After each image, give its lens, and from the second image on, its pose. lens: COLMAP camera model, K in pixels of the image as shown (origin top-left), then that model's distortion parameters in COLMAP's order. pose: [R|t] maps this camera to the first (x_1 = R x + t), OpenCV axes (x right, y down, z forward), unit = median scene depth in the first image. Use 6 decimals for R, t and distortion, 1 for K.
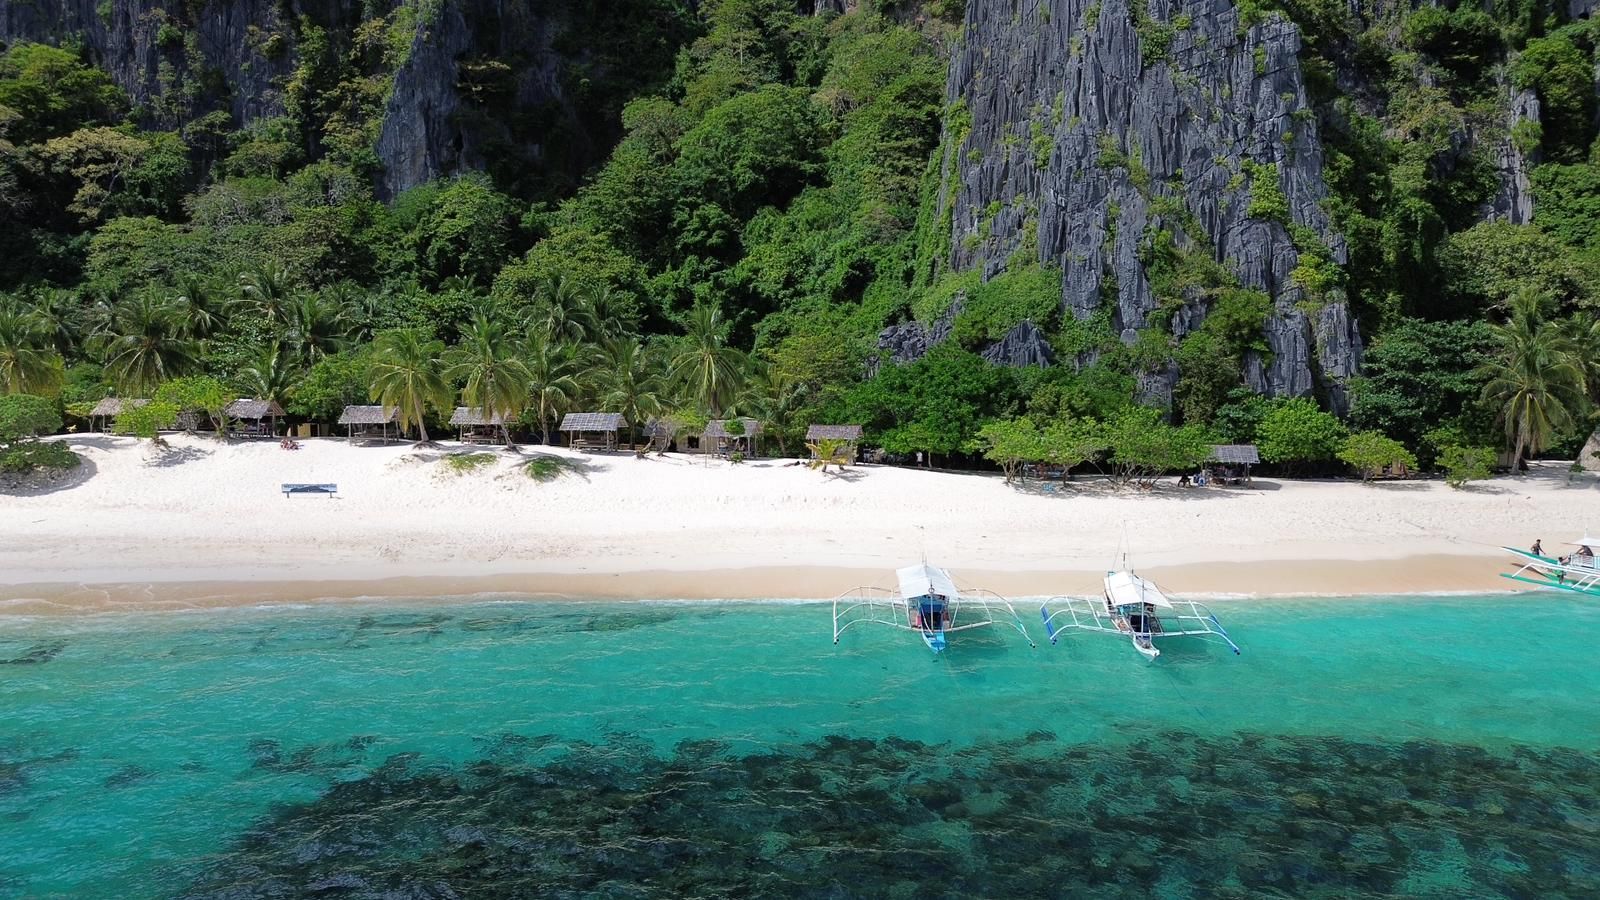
lens RADIAL K [[1095.0, 0, 809.1], [0, 1095.0, 450.7], [0, 0, 1]] dist [0.010510, -0.007005]
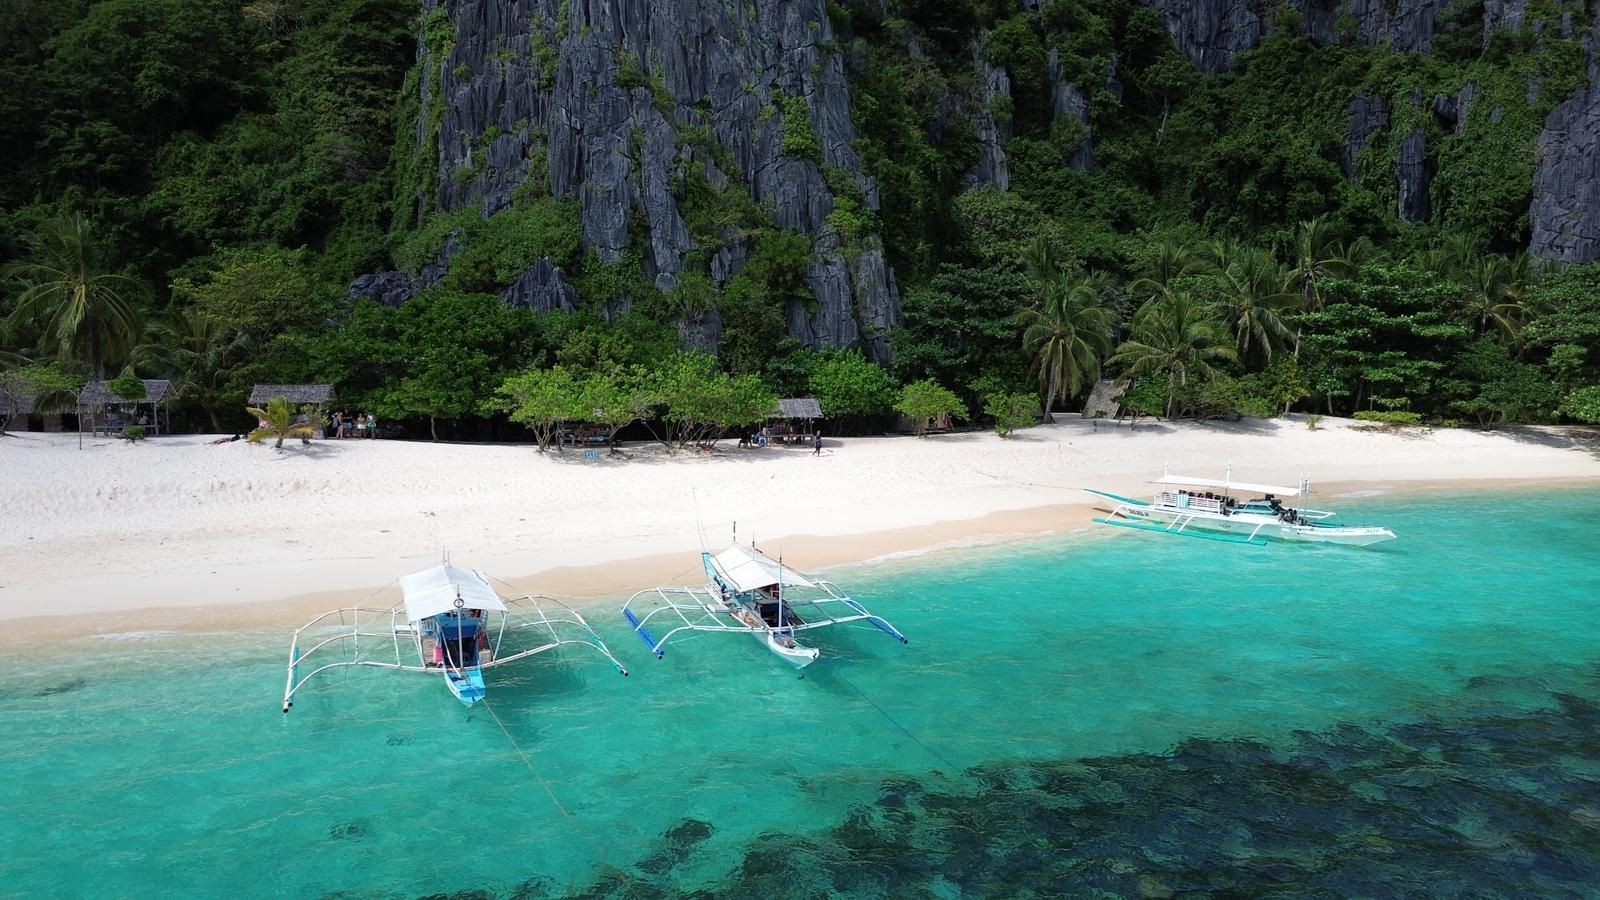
lens RADIAL K [[1064.5, 0, 781.5], [0, 1064.5, 458.9], [0, 0, 1]] dist [0.031749, -0.021421]
pose [[0.901621, -0.045853, 0.430090, 0.007464], [0.039968, 0.998943, 0.022712, 0.019952], [-0.430676, -0.003288, 0.902501, 0.199962]]
